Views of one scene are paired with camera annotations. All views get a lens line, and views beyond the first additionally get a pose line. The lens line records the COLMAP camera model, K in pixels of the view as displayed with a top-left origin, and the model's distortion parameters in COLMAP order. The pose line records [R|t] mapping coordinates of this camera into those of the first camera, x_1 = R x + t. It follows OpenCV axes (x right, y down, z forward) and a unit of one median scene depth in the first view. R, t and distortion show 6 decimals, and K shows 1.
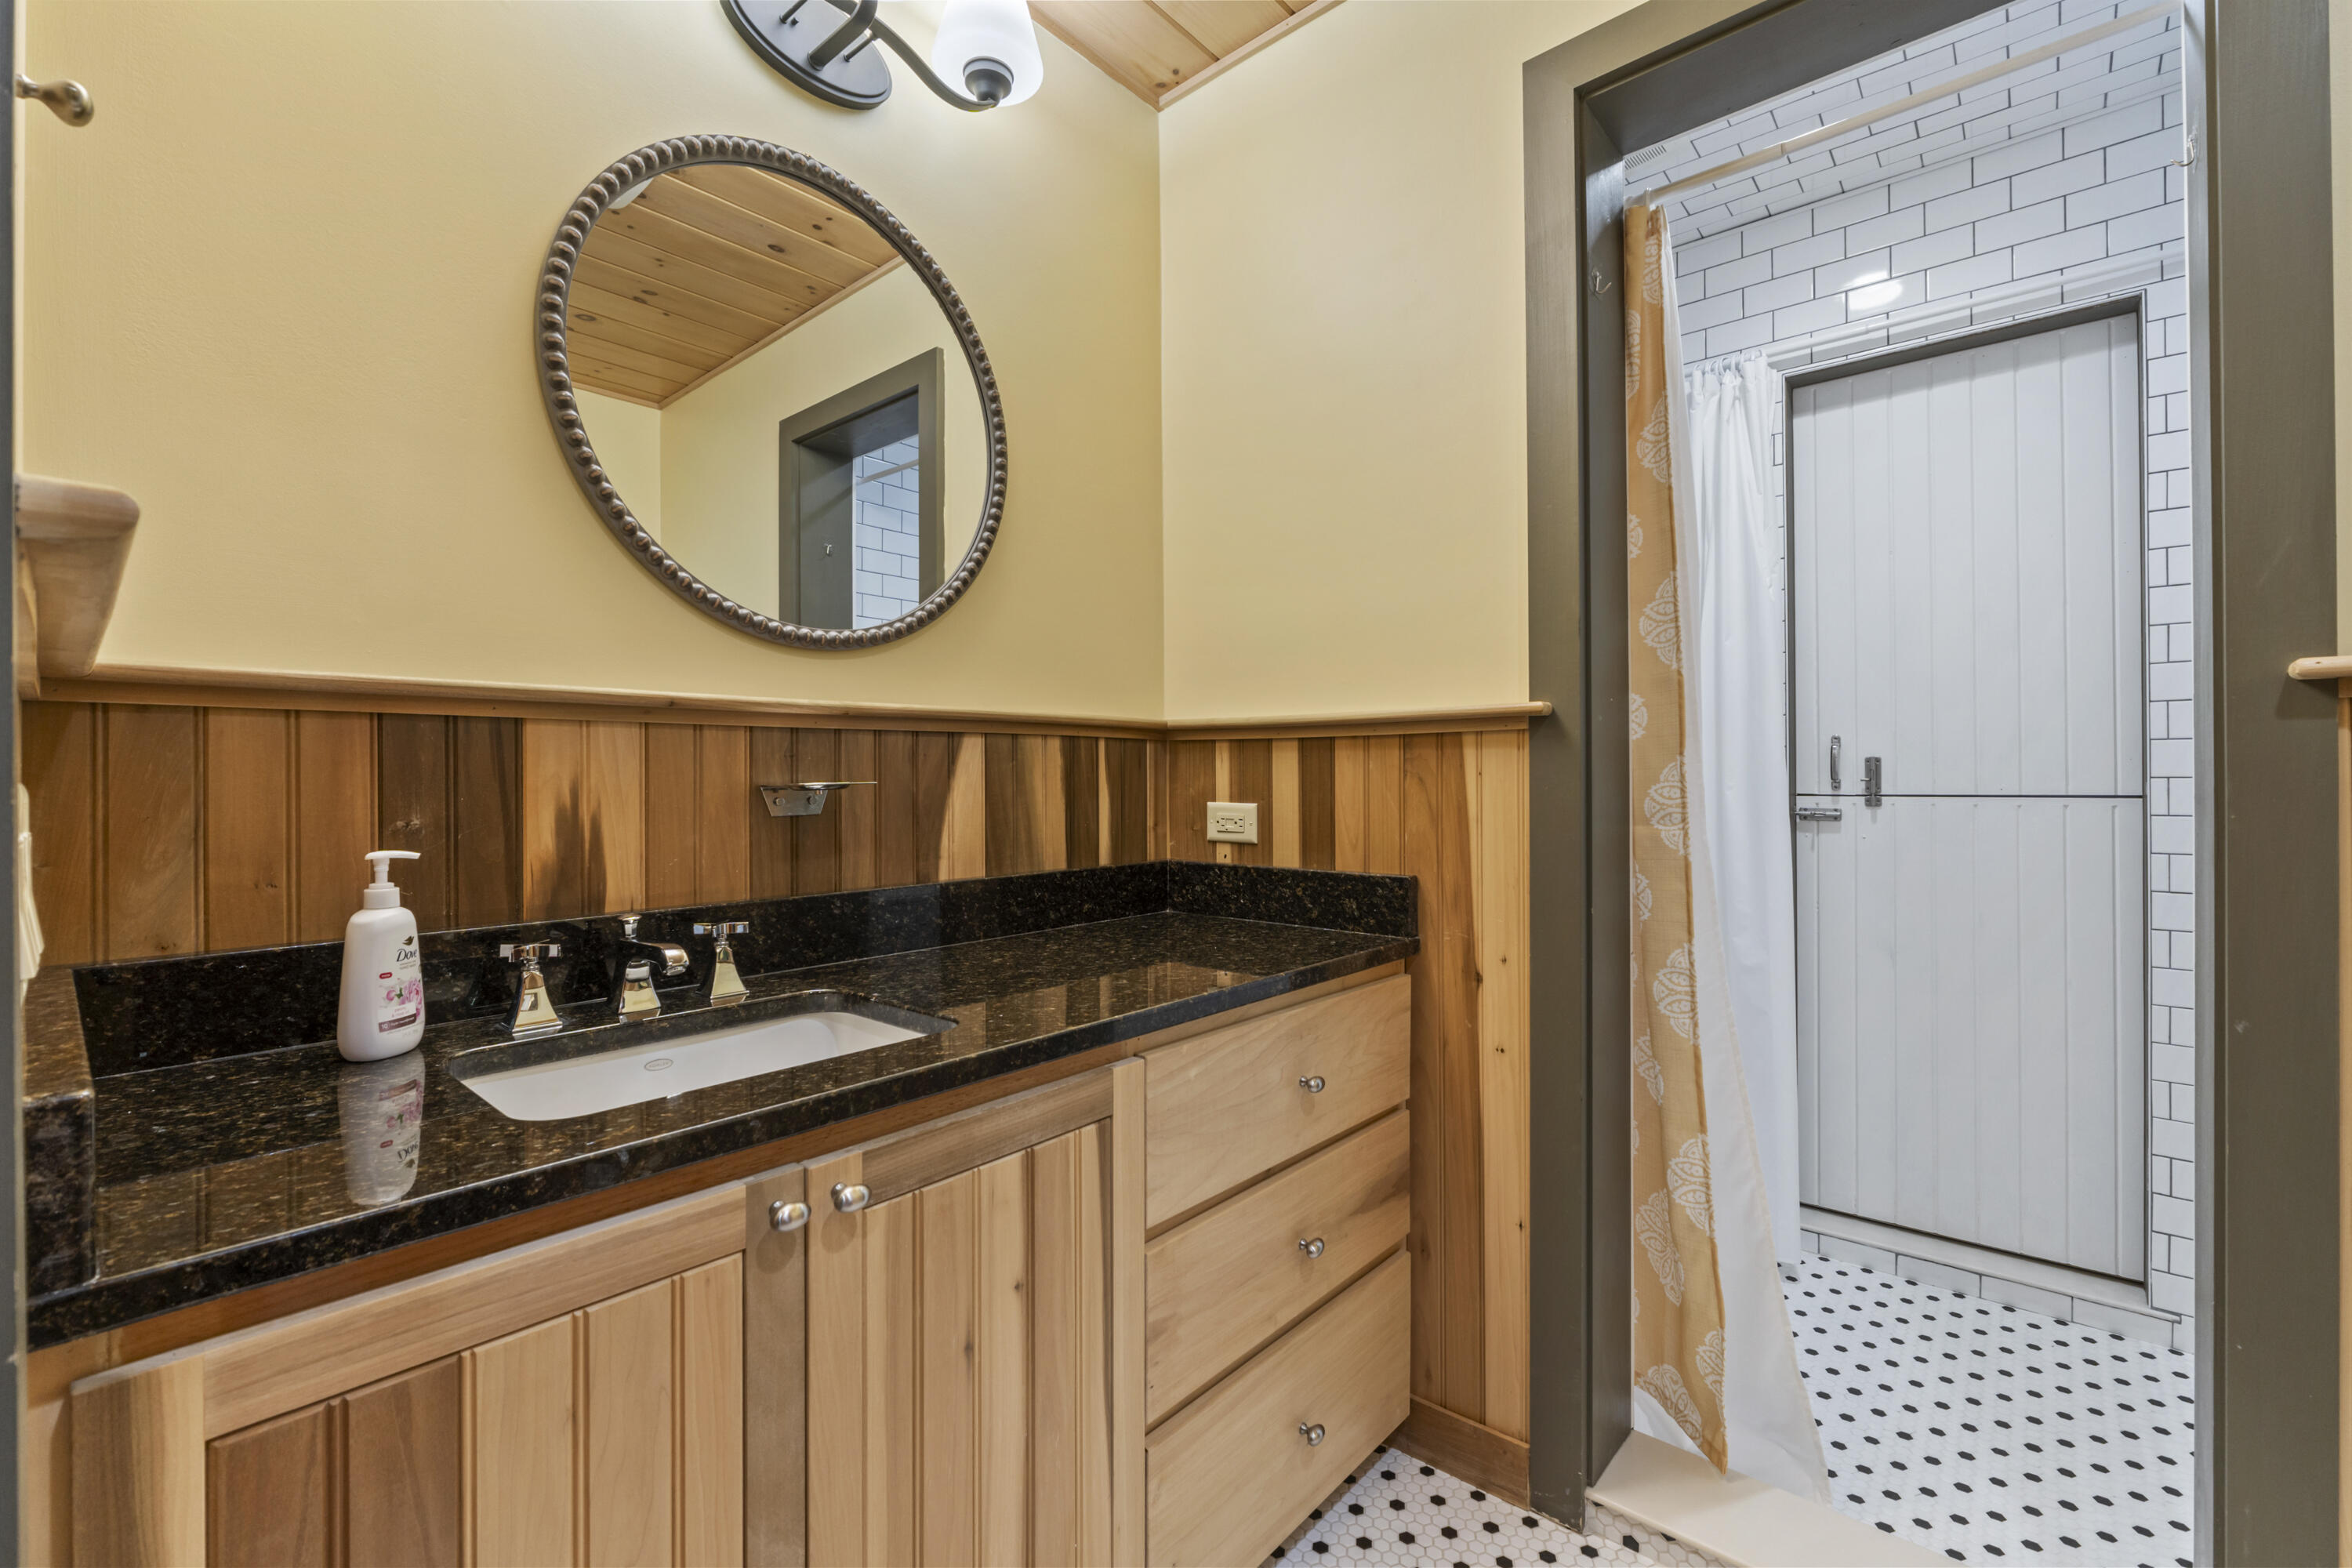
lens RADIAL K [[996.5, 0, 1170.8], [0, 996.5, 782.5], [0, 0, 1]] dist [-0.007710, 0.000192]
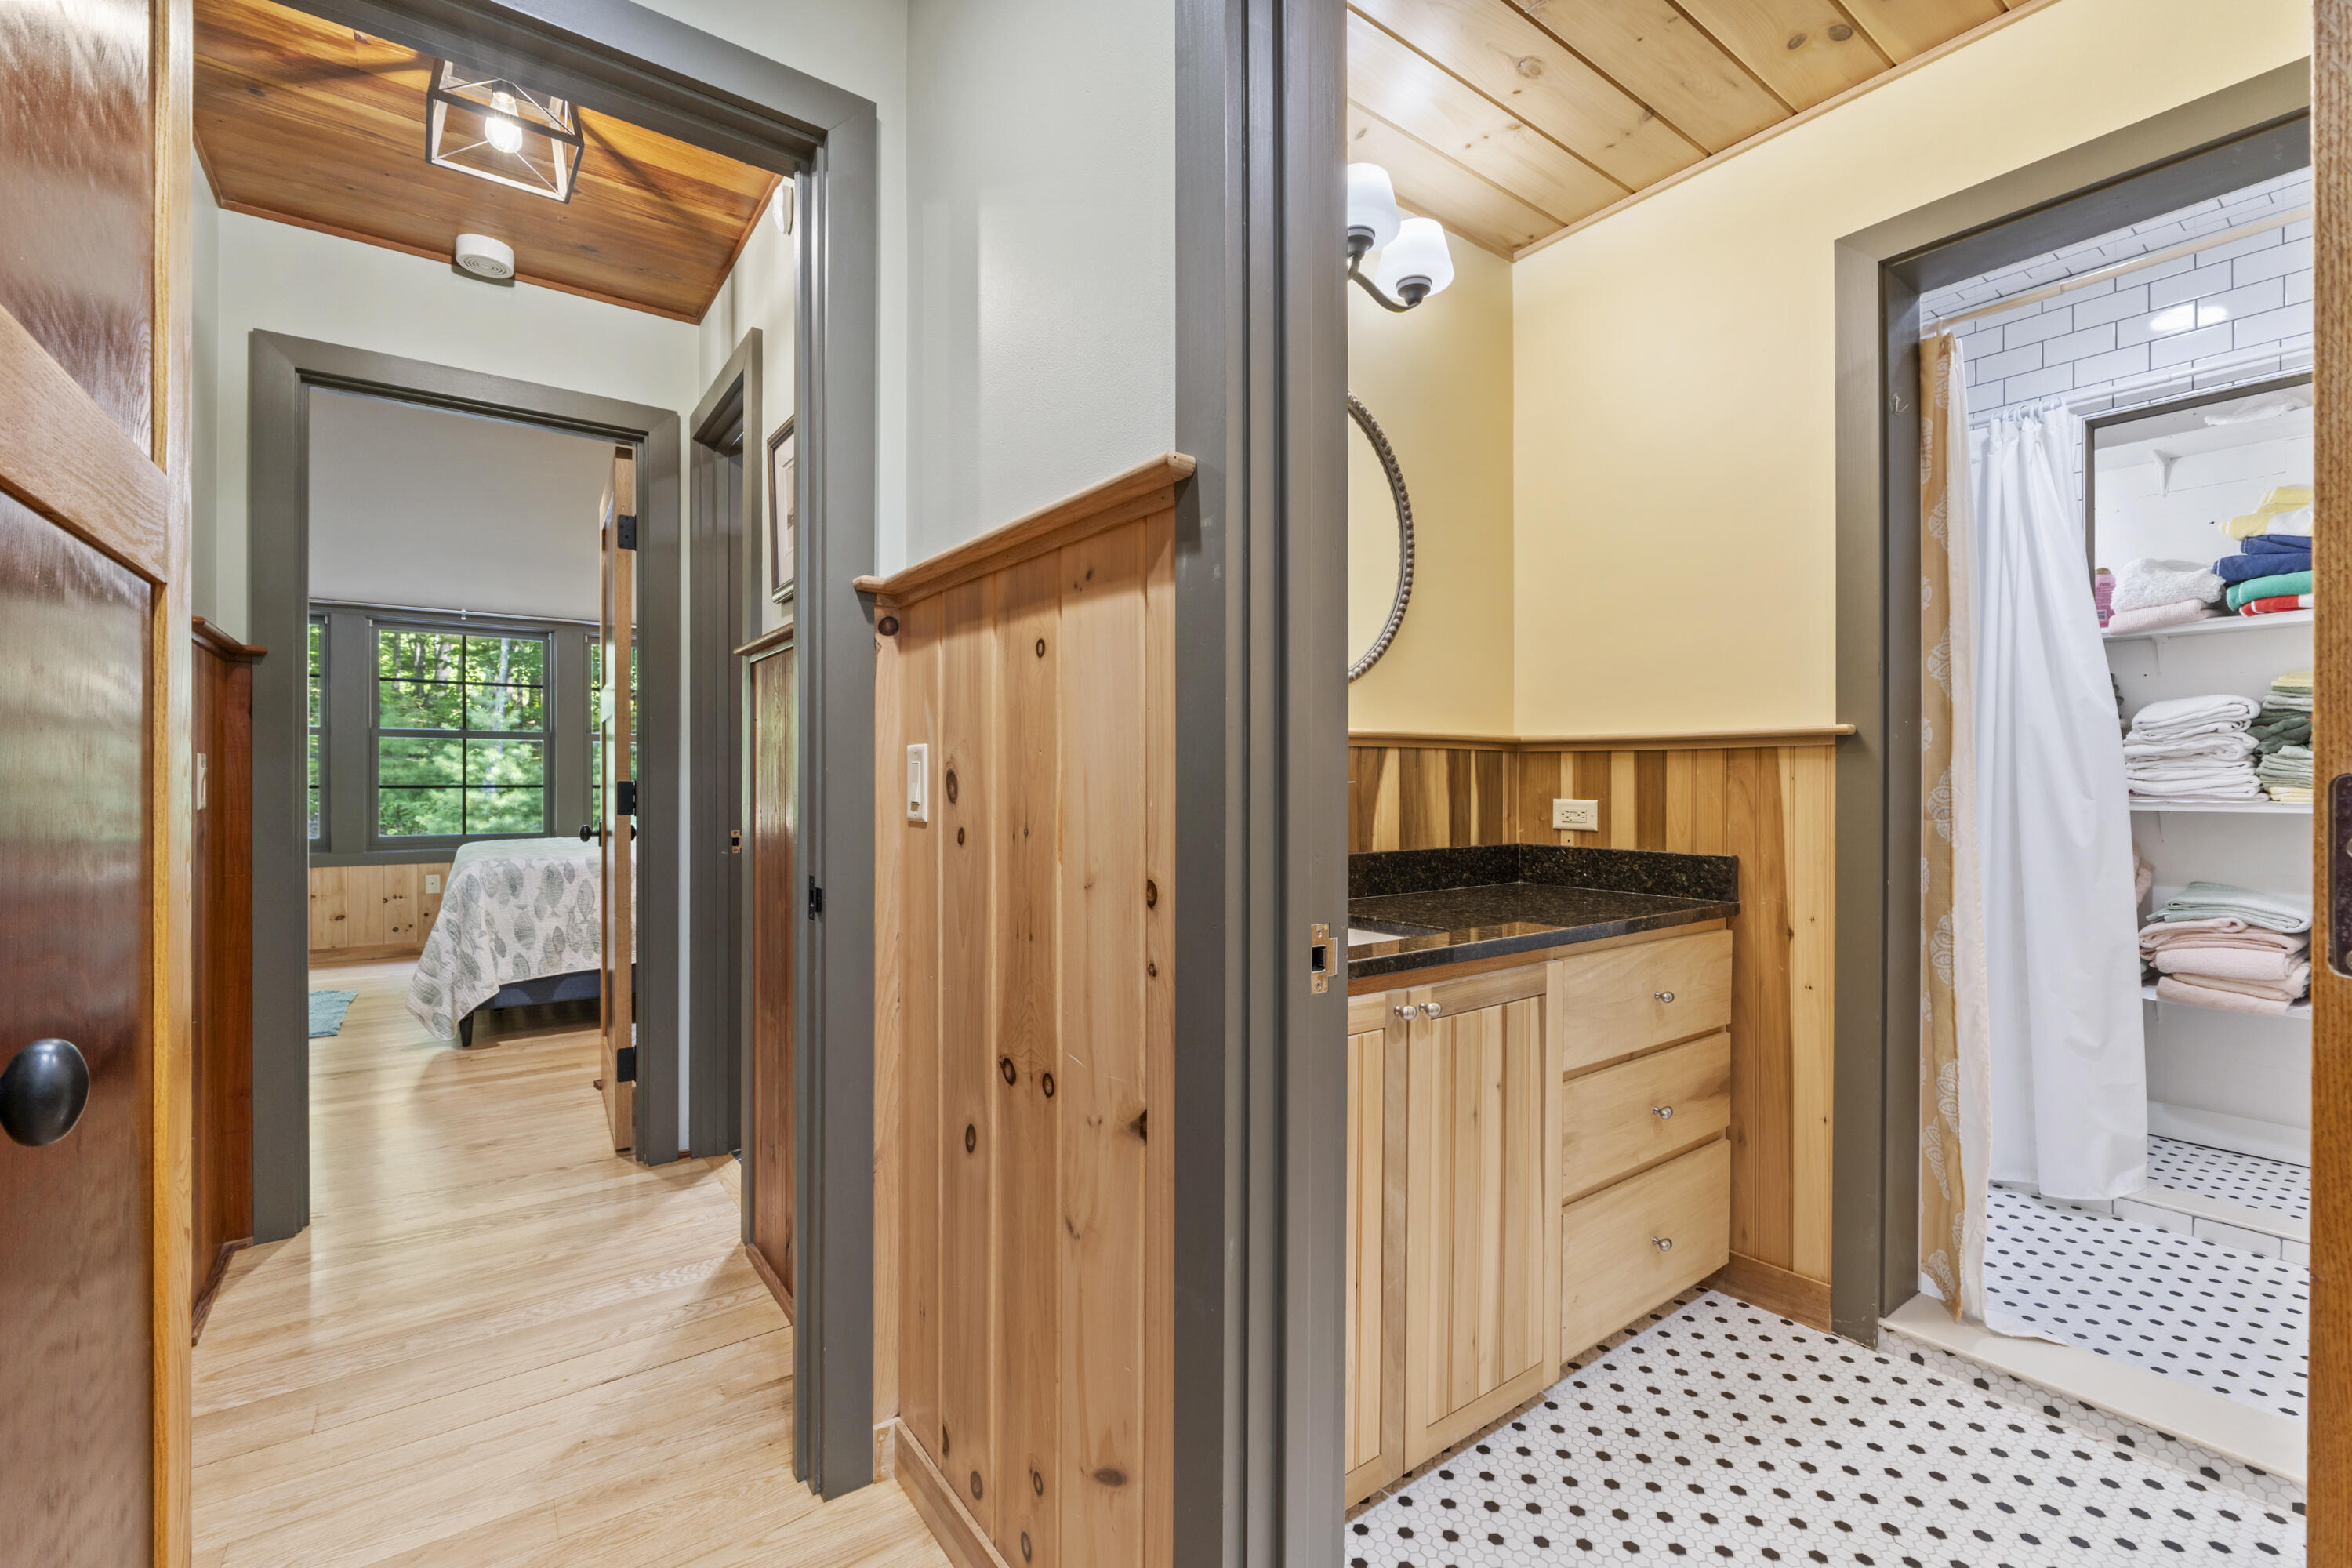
lens RADIAL K [[996.5, 0, 1171.7], [0, 996.5, 786.1], [0, 0, 1]] dist [-0.007710, 0.000192]
pose [[0.976131, 0.007609, -0.217049, -0.199080], [-0.007429, 0.999971, 0.001647, 0.005080], [0.217055, 0.000005, 0.976159, -0.445986]]
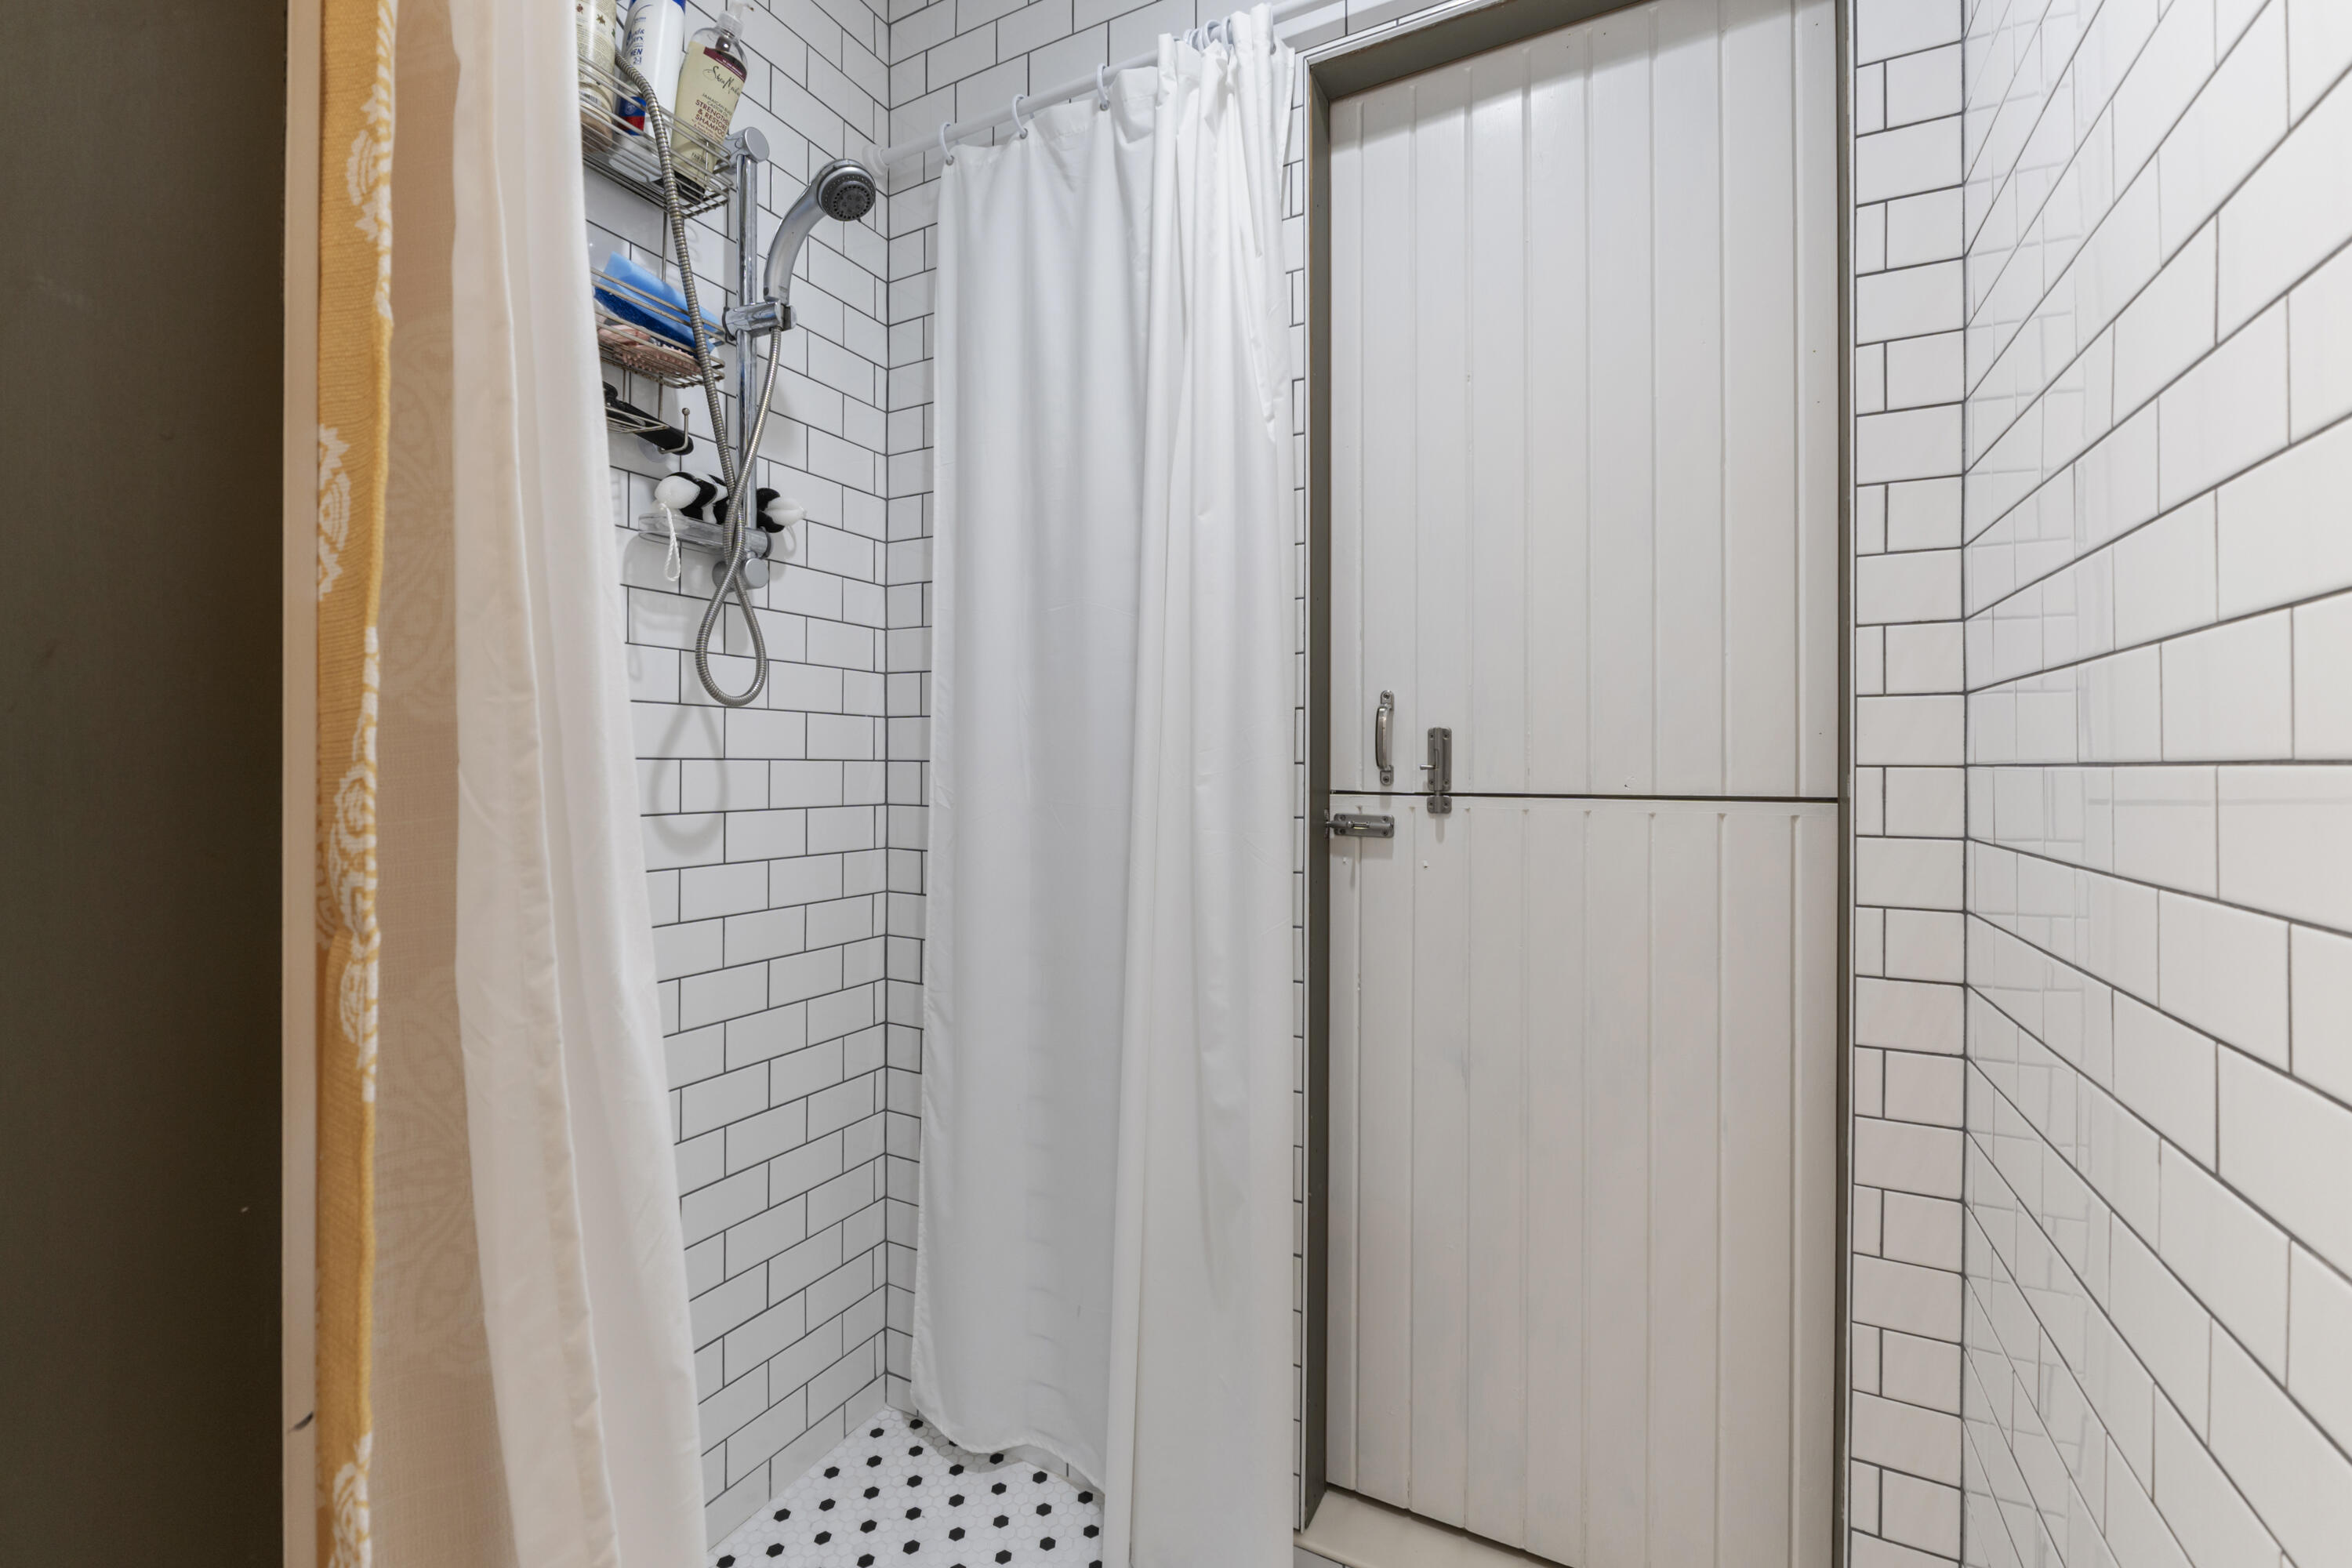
lens RADIAL K [[996.5, 0, 1168.4], [0, 996.5, 769.6], [0, 0, 1]] dist [-0.007710, 0.000192]
pose [[0.975773, 0.011390, 0.218487, 0.645698], [-0.010746, 0.999934, -0.004135, 0.004100], [-0.218520, 0.001687, 0.975831, 0.706028]]
